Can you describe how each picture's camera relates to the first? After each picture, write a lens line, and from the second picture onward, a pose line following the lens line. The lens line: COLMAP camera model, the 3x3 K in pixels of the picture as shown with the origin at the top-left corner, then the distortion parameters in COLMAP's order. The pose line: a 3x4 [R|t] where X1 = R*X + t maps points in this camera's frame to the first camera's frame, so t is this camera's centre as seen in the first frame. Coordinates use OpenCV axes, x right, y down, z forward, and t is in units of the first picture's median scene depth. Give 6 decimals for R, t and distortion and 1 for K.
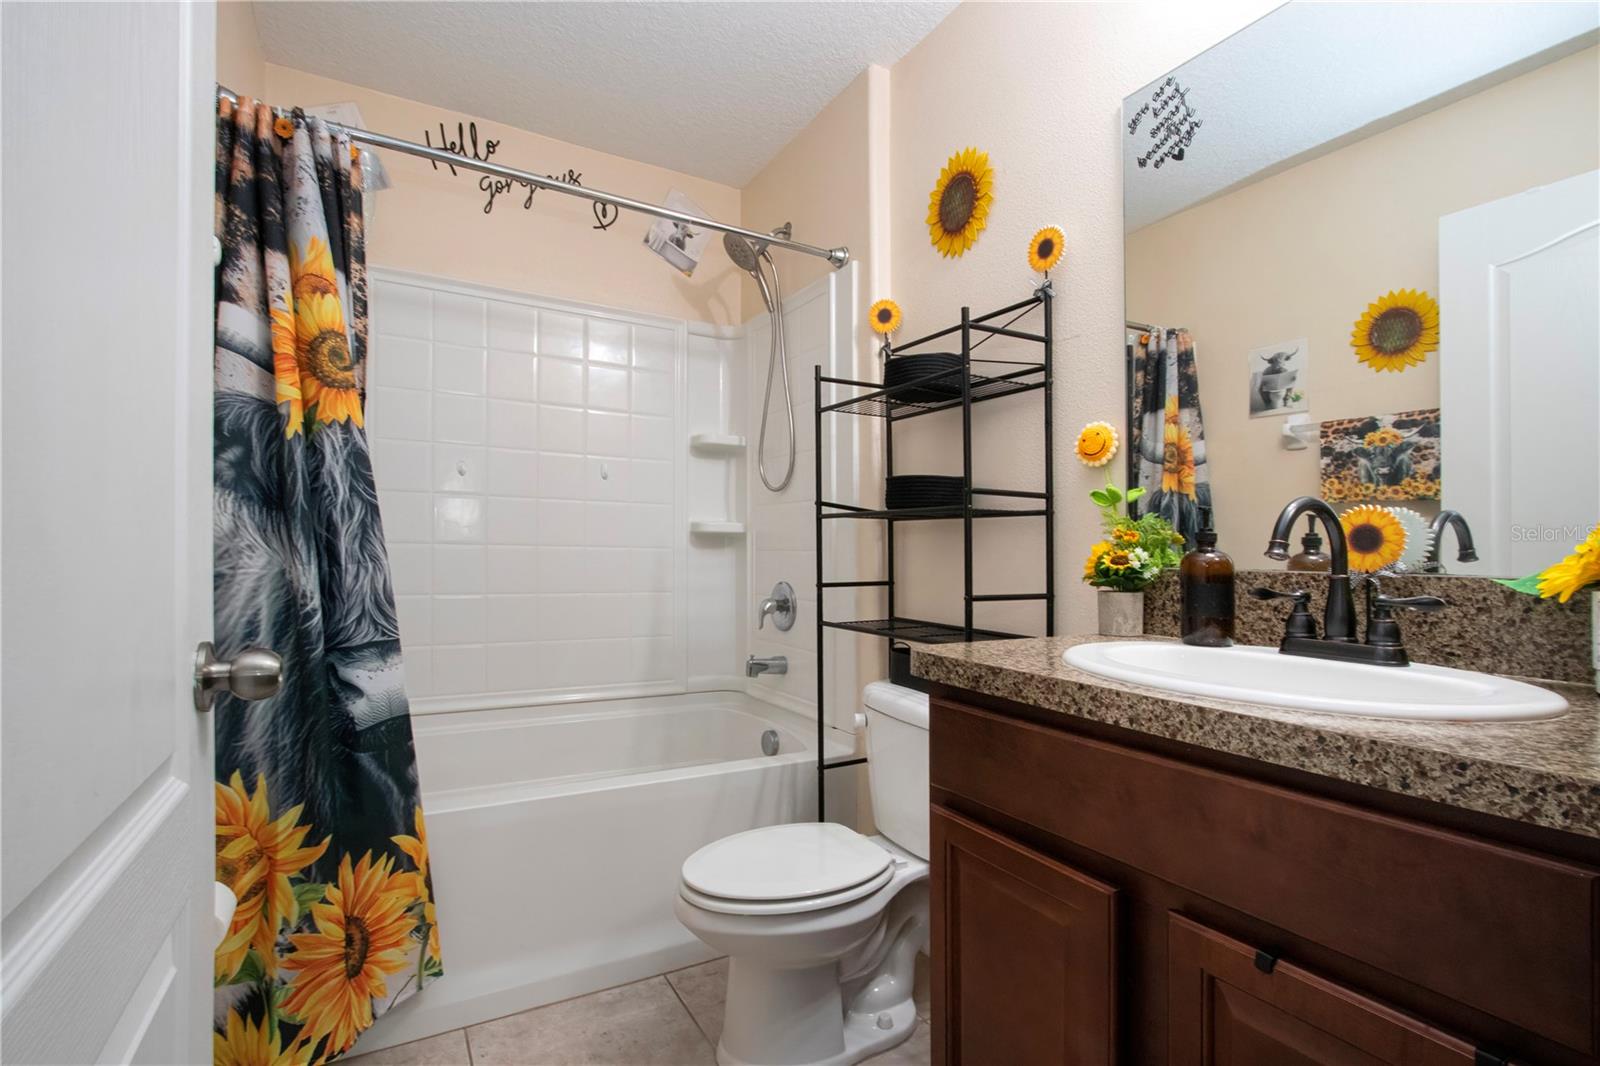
lens RADIAL K [[782.2, 0, 796.3], [0, 782.2, 574.4], [0, 0, 1]] dist [-0.022423, 0.010212]
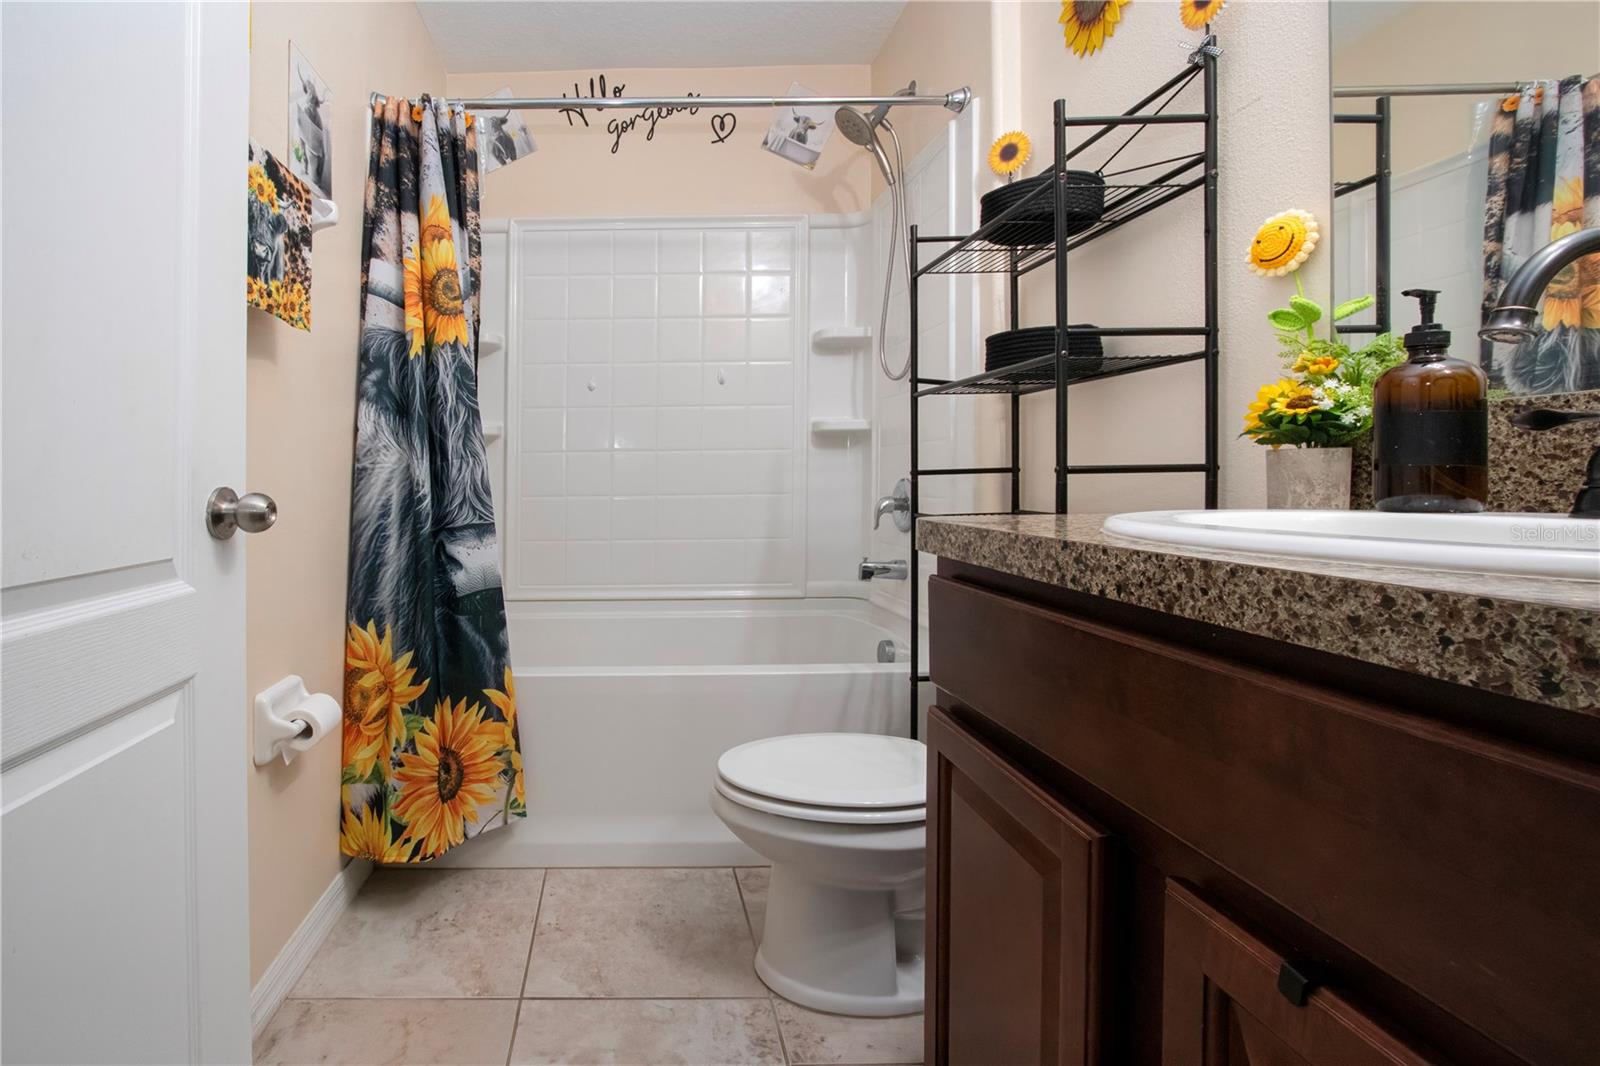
lens RADIAL K [[757.4, 0, 804.8], [0, 757.4, 562.5], [0, 0, 1]] dist [-0.016132, 0.001063]
pose [[0.857713, -0.006382, -0.514089, 0.474402], [0.012267, 0.999892, 0.008054, 0.139583], [0.513982, -0.013215, 0.857699, 0.265342]]
